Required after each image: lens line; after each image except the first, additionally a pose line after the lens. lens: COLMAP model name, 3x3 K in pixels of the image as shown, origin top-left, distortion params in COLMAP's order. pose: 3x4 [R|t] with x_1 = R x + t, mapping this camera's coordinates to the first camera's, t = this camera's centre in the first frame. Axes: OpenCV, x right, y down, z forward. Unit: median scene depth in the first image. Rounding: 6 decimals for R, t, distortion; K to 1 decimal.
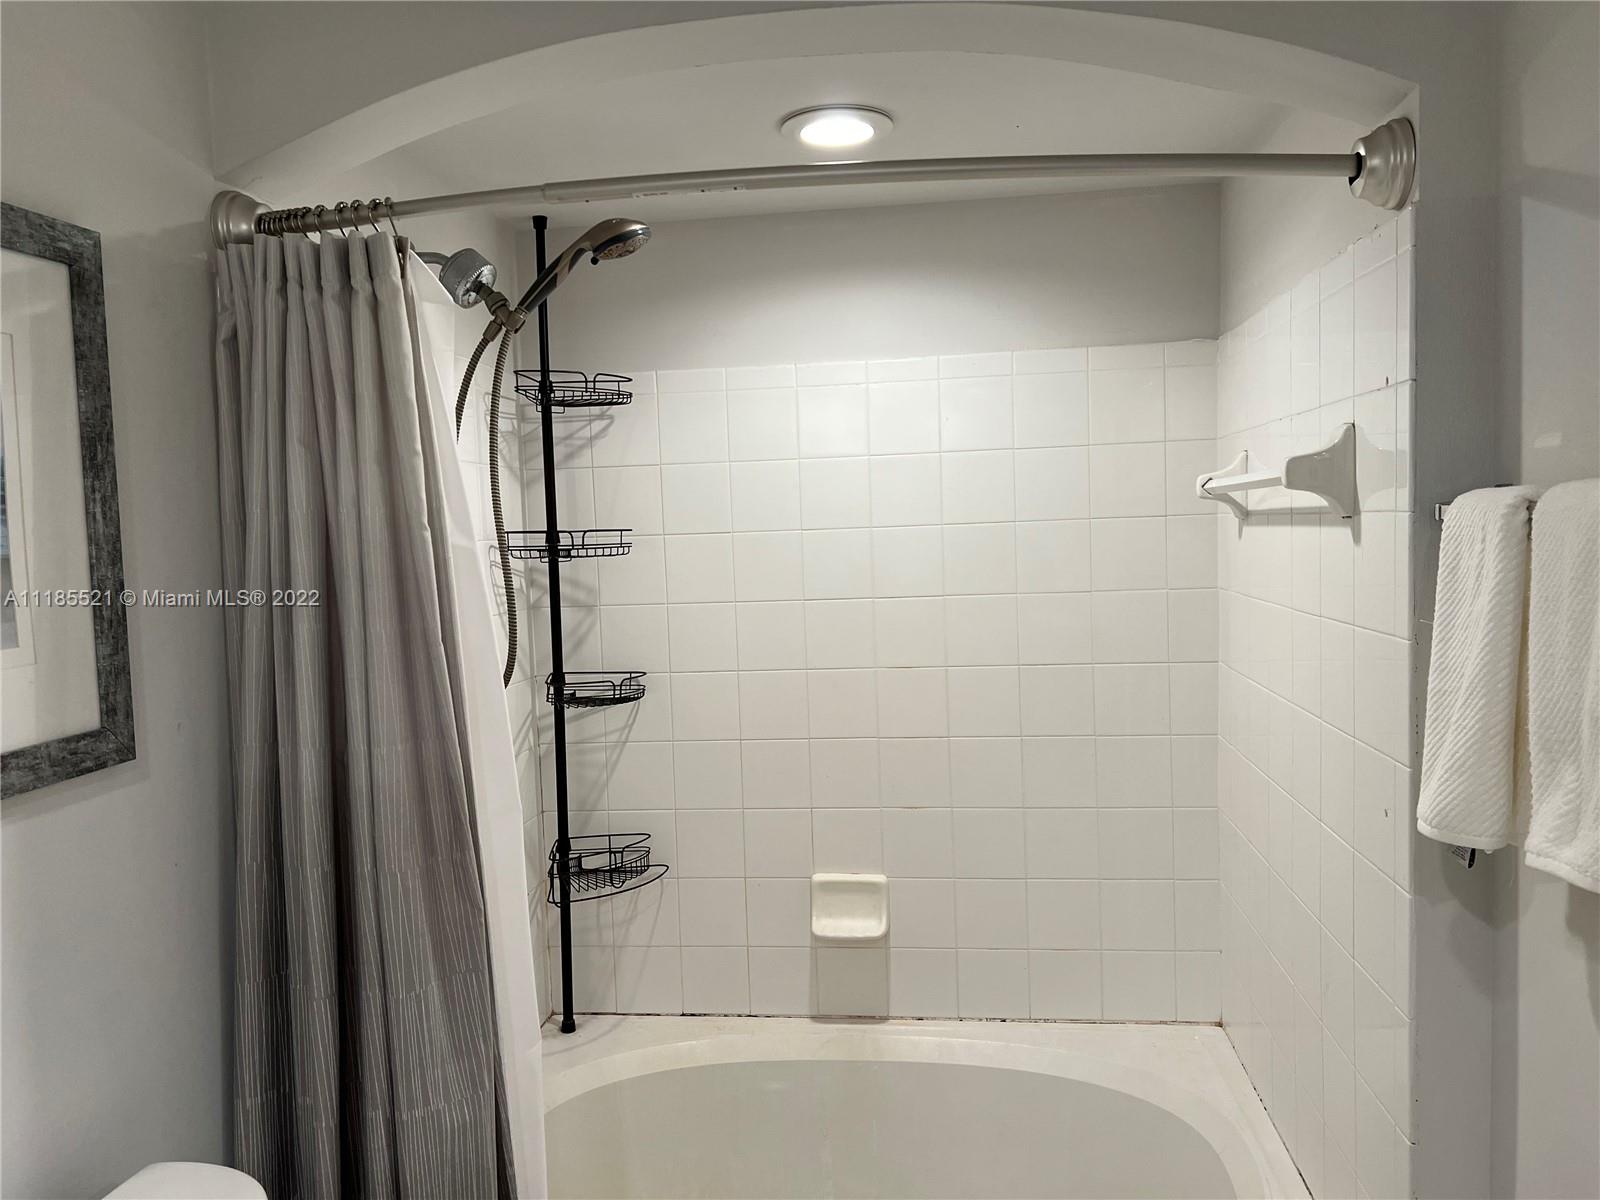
lens RADIAL K [[1202.8, 0, 794.9], [0, 1202.8, 608.4], [0, 0, 1]] dist [0.054508, -0.067120]
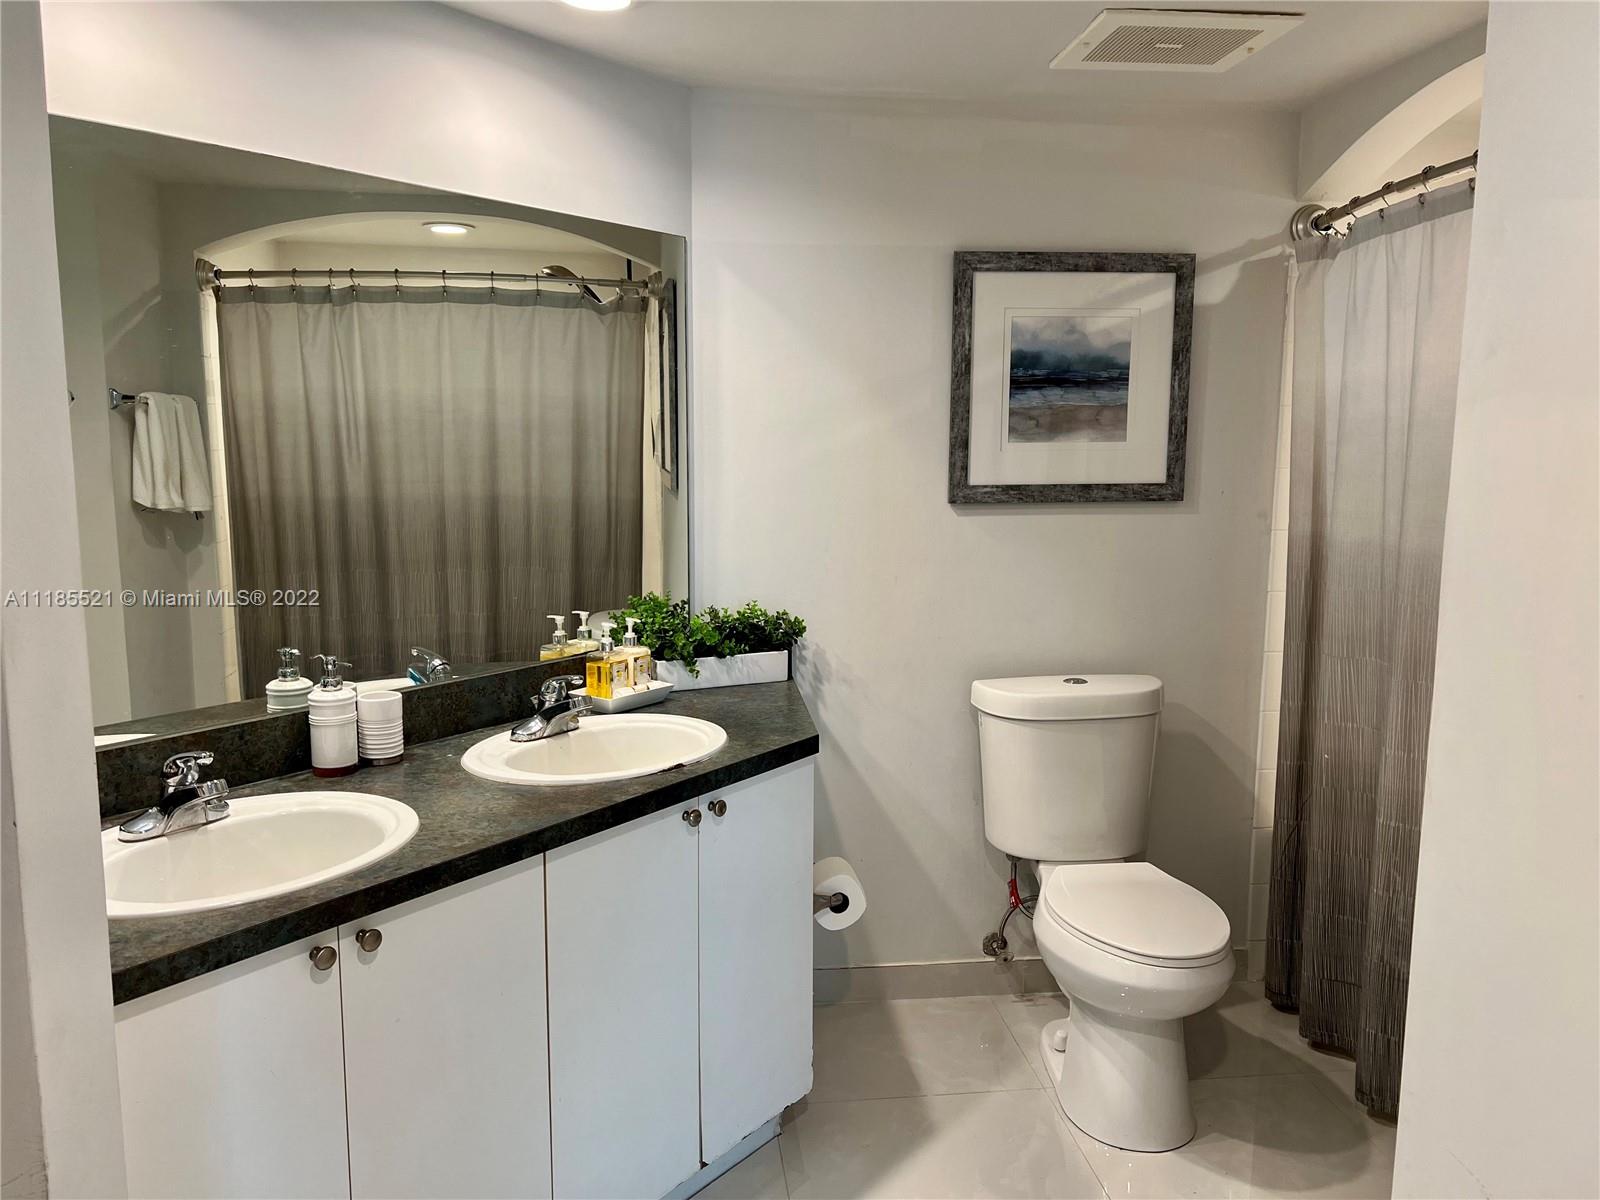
lens RADIAL K [[1193.3, 0, 800.0], [0, 1193.3, 600.0], [0, 0, 1]] dist [0.060564, -0.105878]
pose [[0.271635, 0.159472, -0.949096, 1.143266], [-0.078335, 0.986567, 0.143349, 0.039436], [0.959207, 0.035409, 0.280478, -0.209998]]
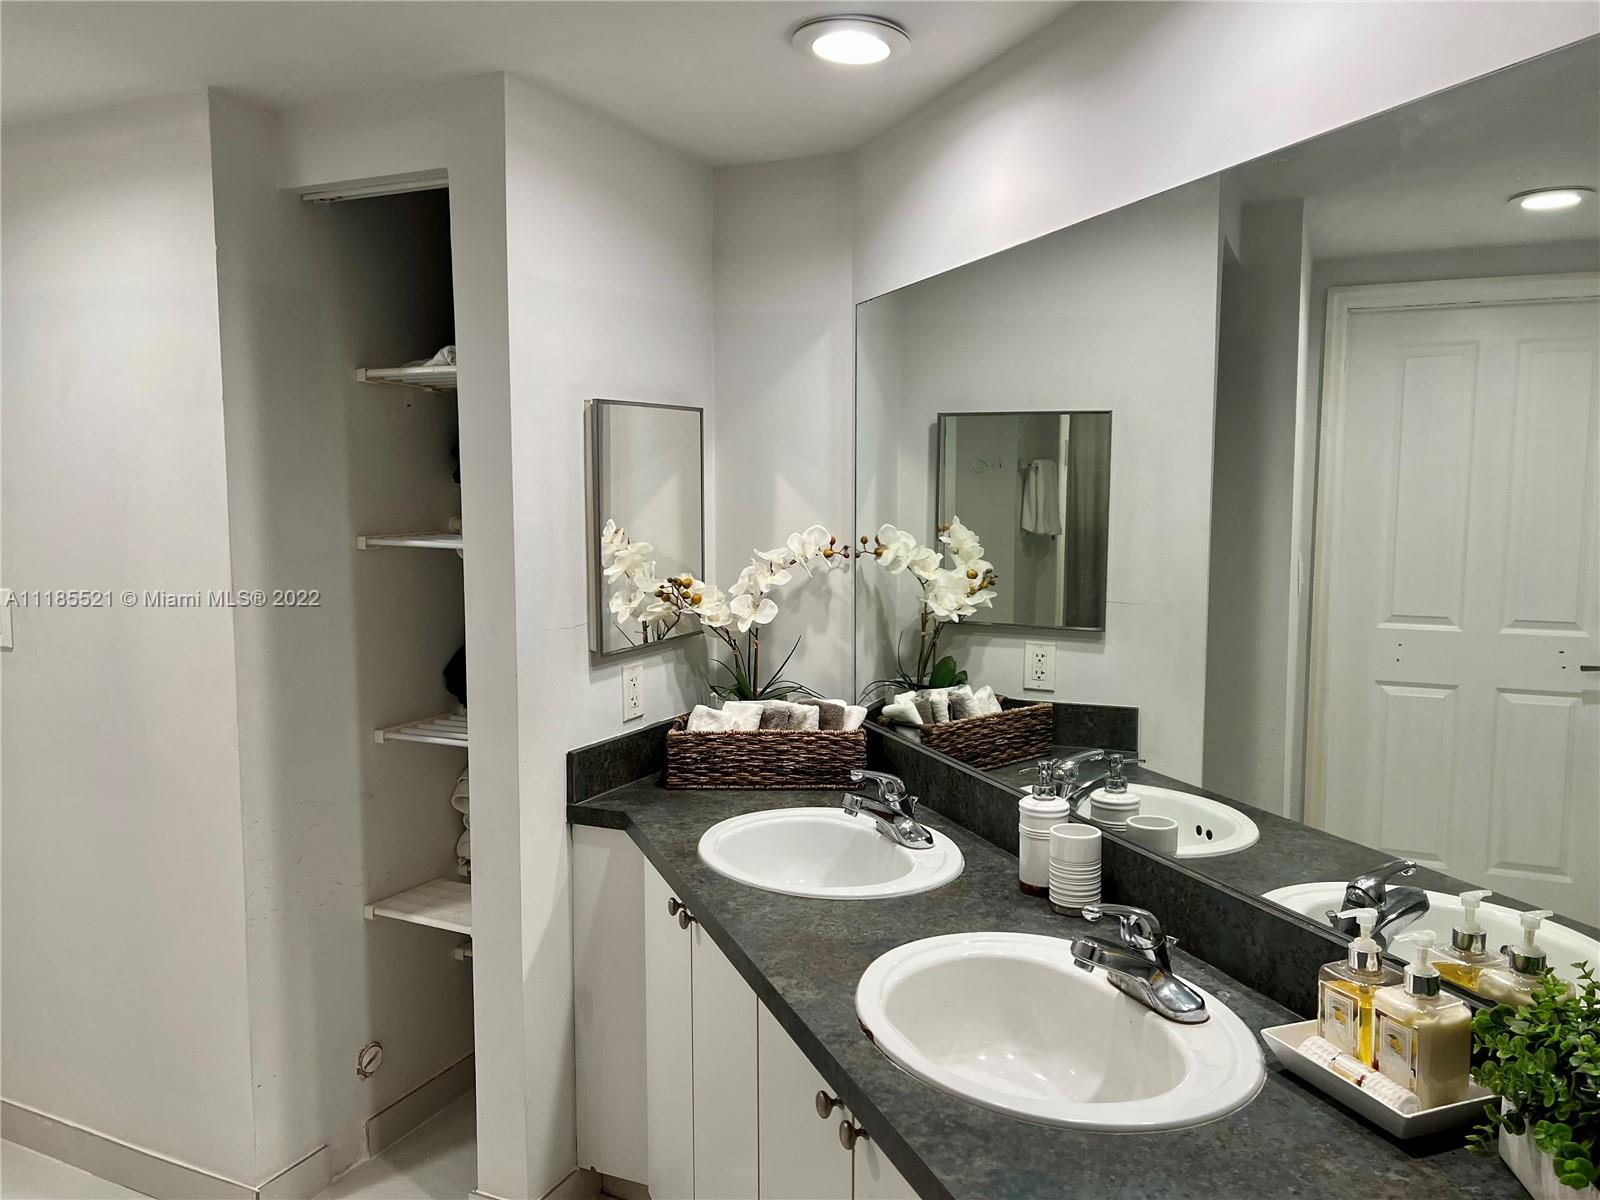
lens RADIAL K [[1202.8, 0, 794.9], [0, 1202.8, 608.4], [0, 0, 1]] dist [0.054508, -0.067120]
pose [[-0.953864, -0.001256, 0.300235, -0.298079], [0.046173, 0.987482, 0.150824, -0.004621], [-0.296666, 0.157728, -0.941866, 0.790188]]
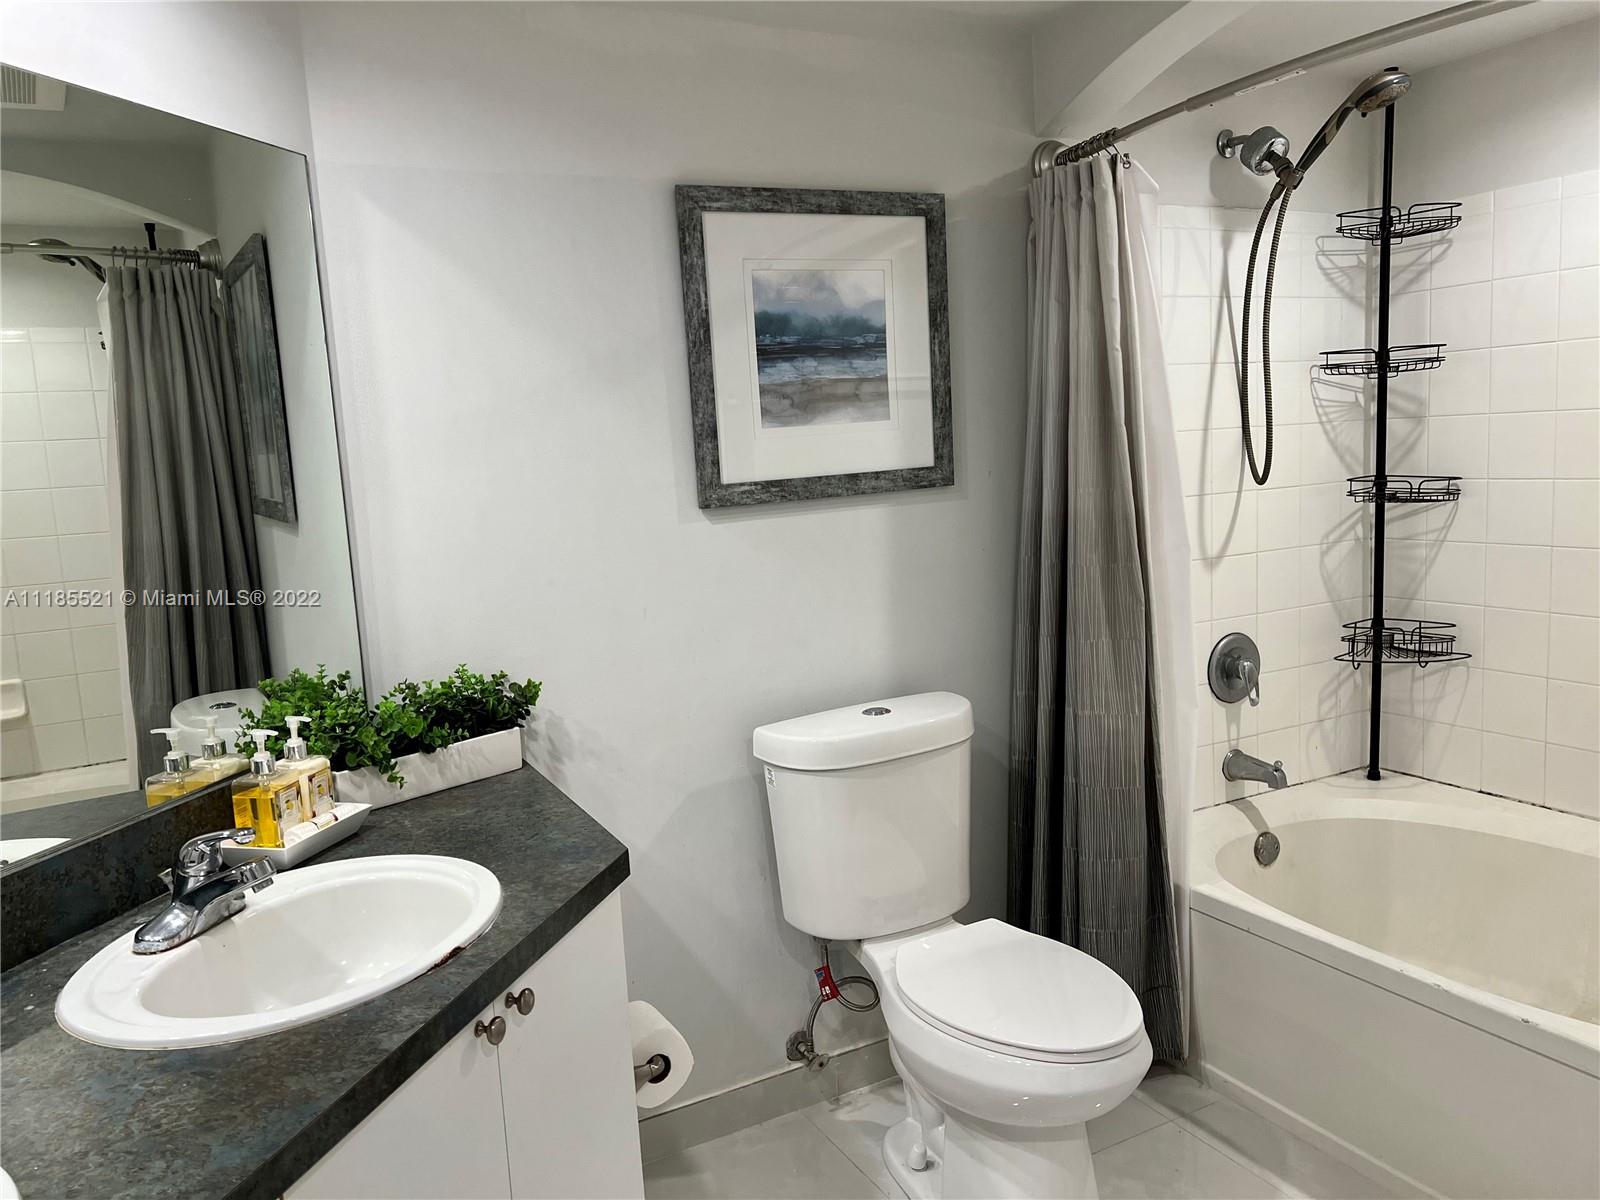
lens RADIAL K [[1202.8, 0, 794.9], [0, 1202.8, 608.4], [0, 0, 1]] dist [0.054508, -0.067120]
pose [[0.602499, 0.110847, -0.790385, 0.676958], [-0.015754, 0.991767, 0.127081, 0.069684], [0.797964, -0.064114, 0.599285, -0.263977]]
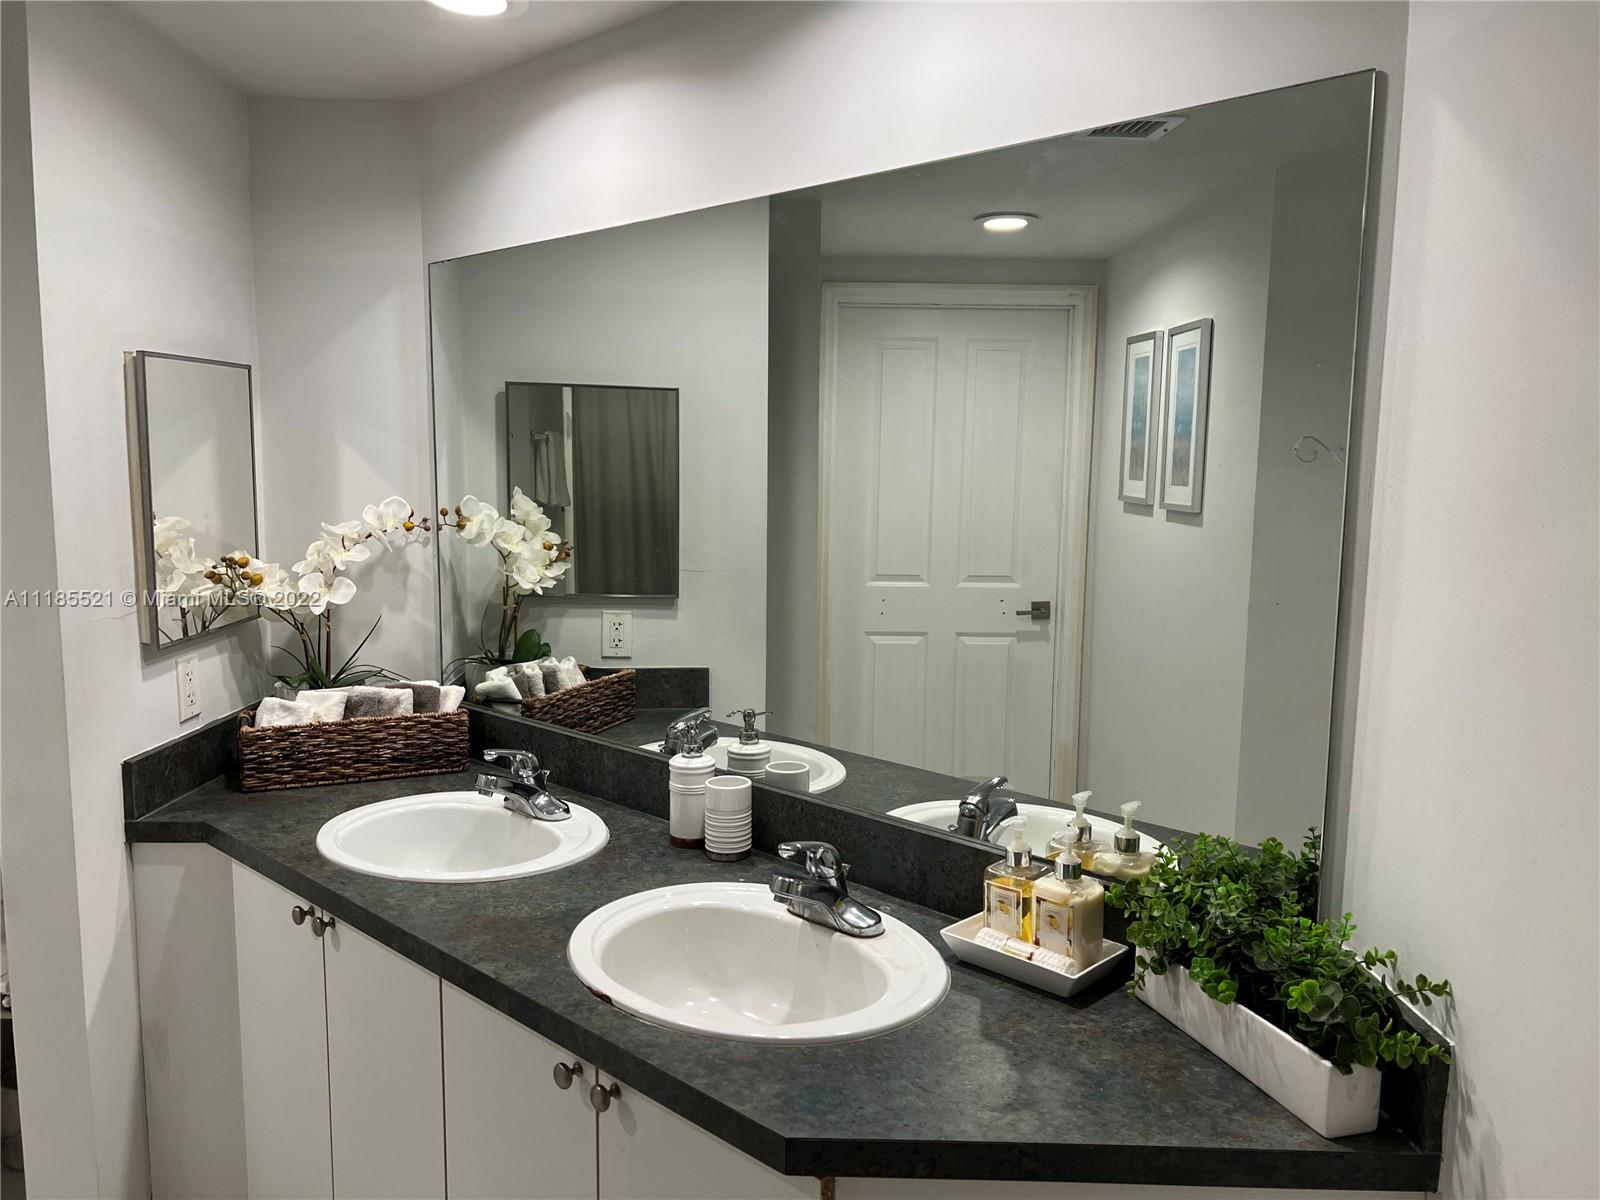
lens RADIAL K [[1197.2, 0, 793.3], [0, 1197.2, 635.1], [0, 0, 1]] dist [0.174669, -0.423259]
pose [[-0.989528, 0.039474, -0.138842, -0.119009], [0.009701, 0.977893, 0.208880, -0.013623], [0.144017, 0.205345, -0.968035, 0.828540]]
